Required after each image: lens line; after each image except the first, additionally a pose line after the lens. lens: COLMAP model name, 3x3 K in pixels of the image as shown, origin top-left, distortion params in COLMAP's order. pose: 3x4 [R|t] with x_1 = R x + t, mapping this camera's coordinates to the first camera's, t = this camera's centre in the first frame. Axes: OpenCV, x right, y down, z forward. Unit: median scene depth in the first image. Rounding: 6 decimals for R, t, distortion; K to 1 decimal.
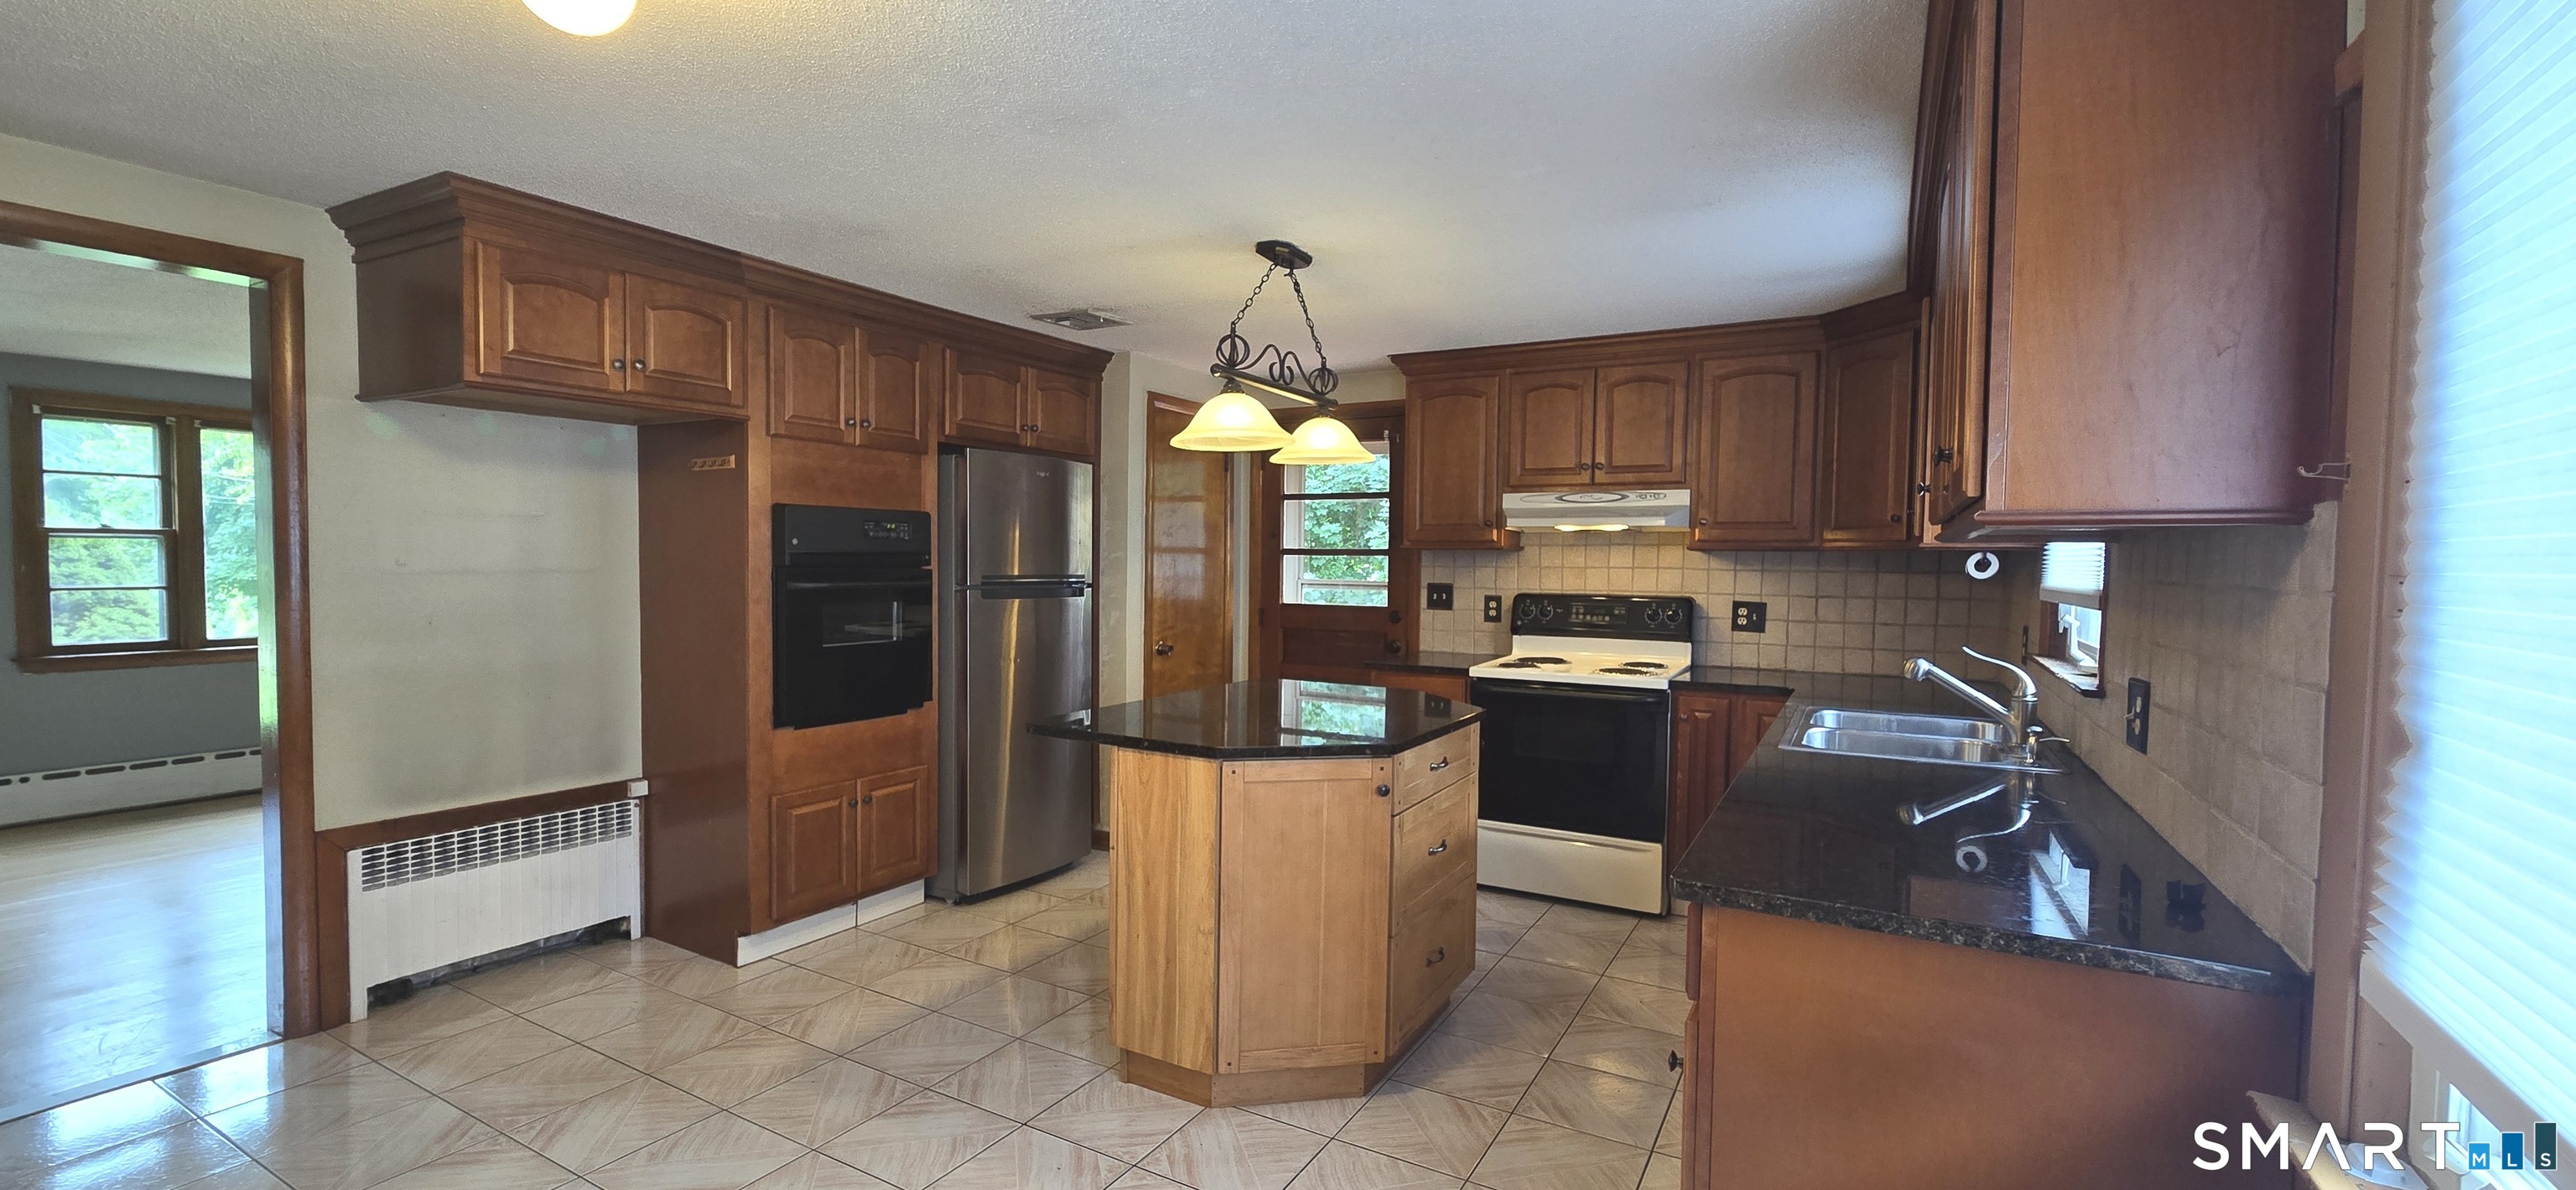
lens RADIAL K [[1058.1, 0, 1278.4], [0, 1058.1, 599.8], [0, 0, 1]] dist [0.002941, 0.000615]
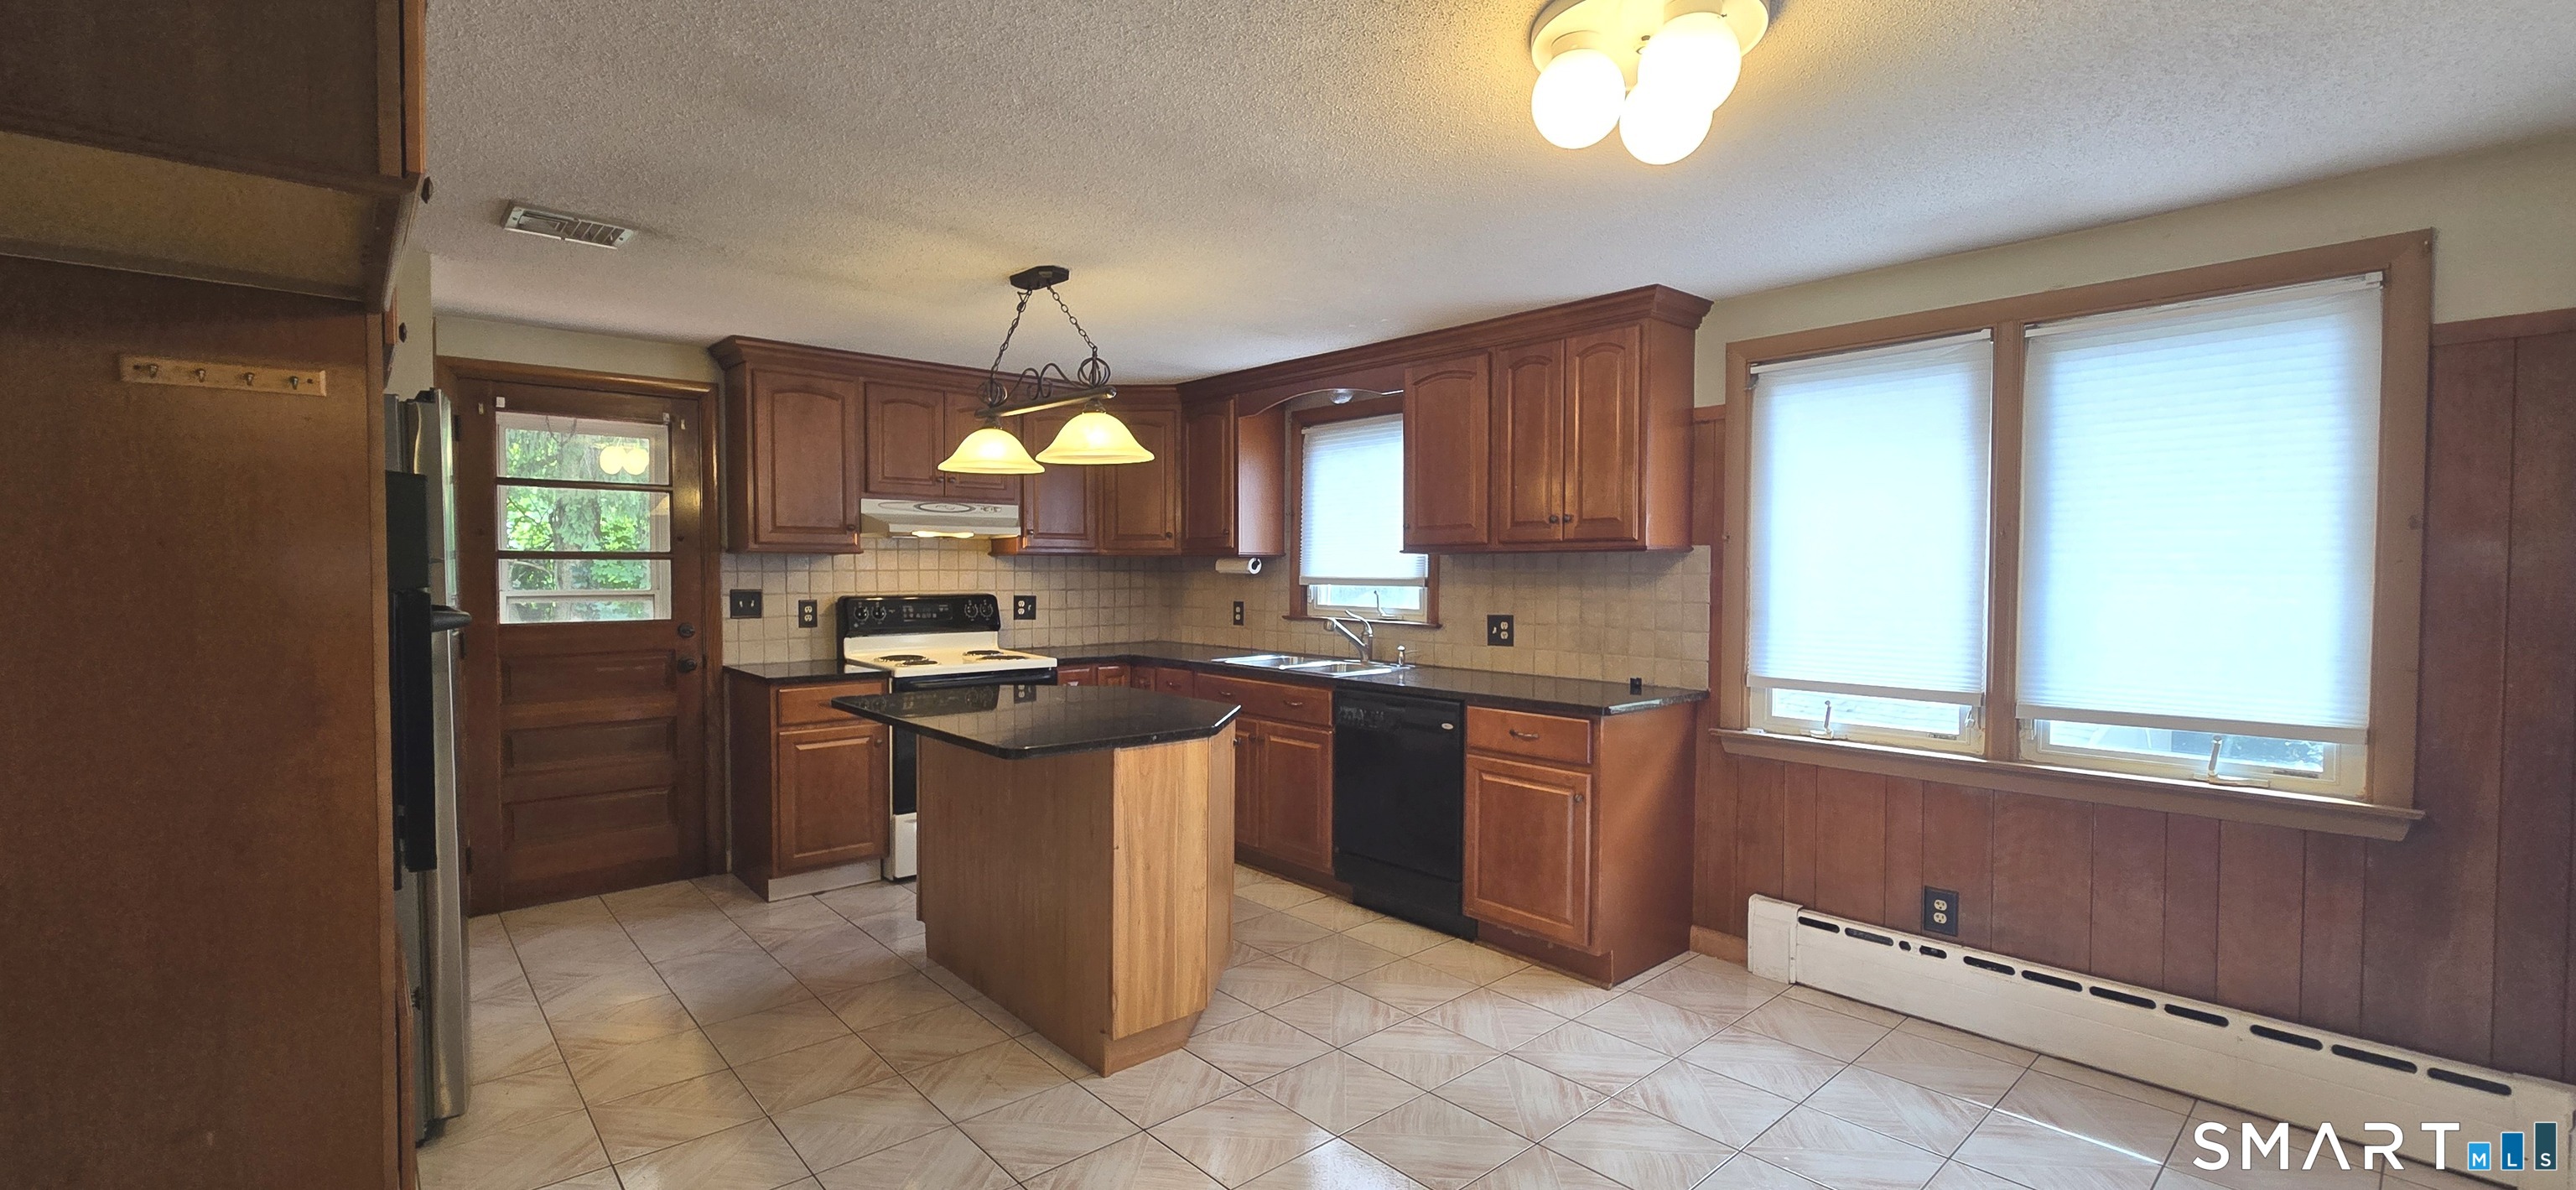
lens RADIAL K [[1058.1, 0, 1273.6], [0, 1058.1, 602.4], [0, 0, 1]] dist [0.002941, 0.000615]
pose [[0.318599, -0.042612, 0.946931, -0.727274], [0.038523, 0.998746, 0.031983, -0.021094], [-0.947106, 0.026289, 0.319841, 0.351351]]
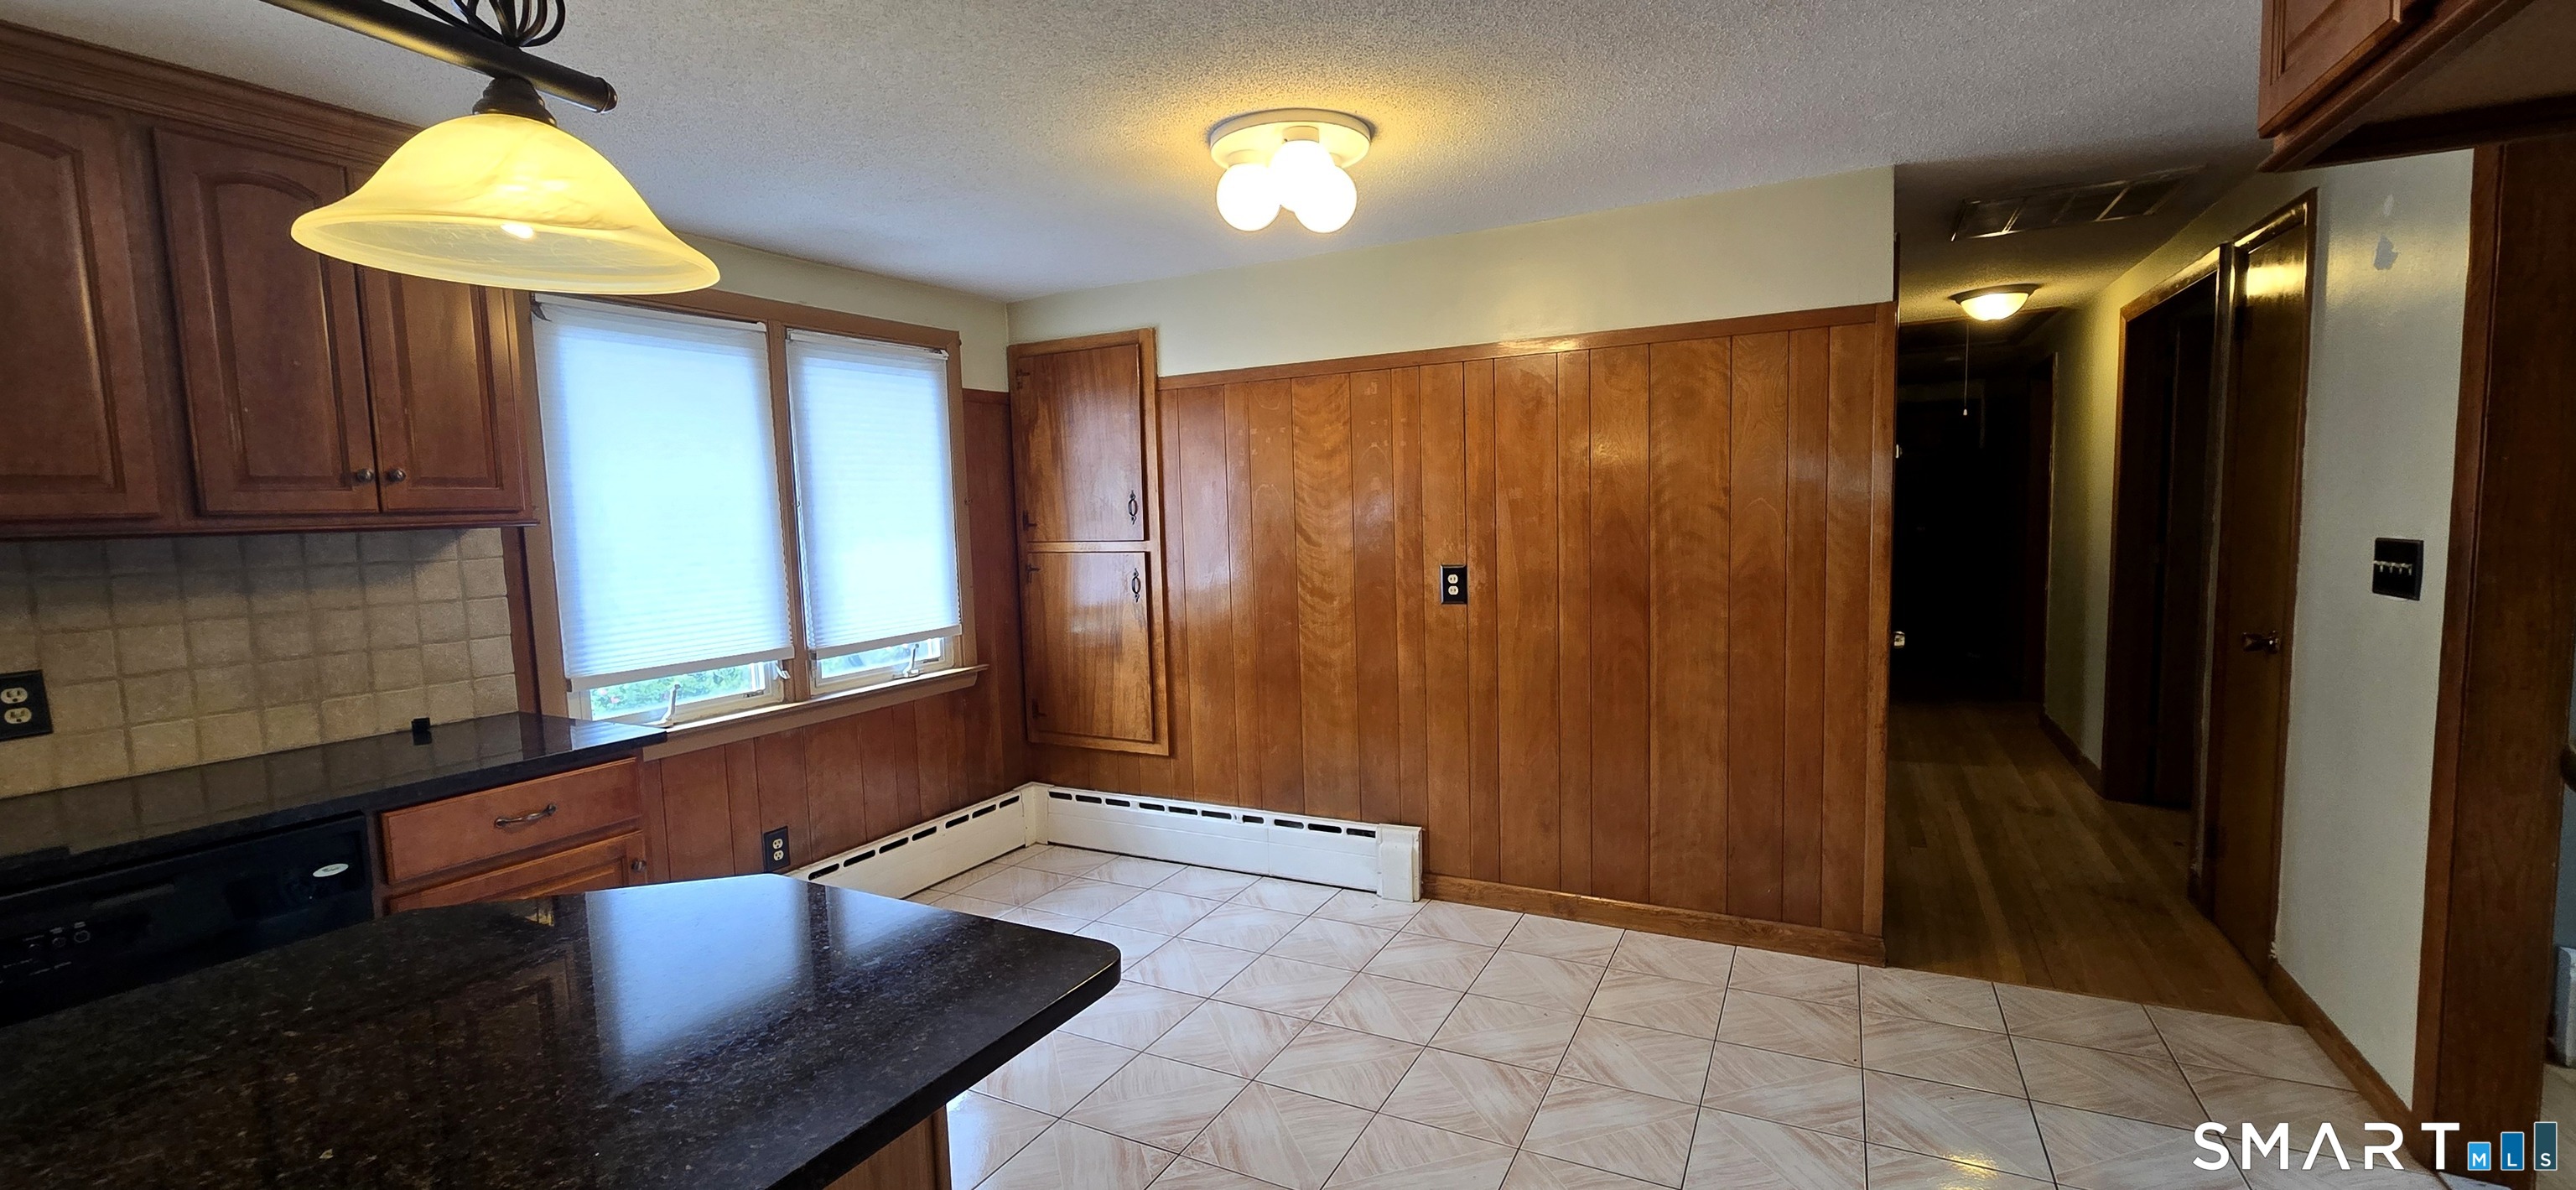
lens RADIAL K [[1058.1, 0, 1281.1], [0, 1058.1, 598.3], [0, 0, 1]] dist [0.002941, 0.000615]
pose [[-0.999378, 0.018155, -0.030247, -0.211124], [0.014209, 0.991941, 0.125900, -0.055446], [0.032289, 0.125391, -0.991582, 1.001401]]
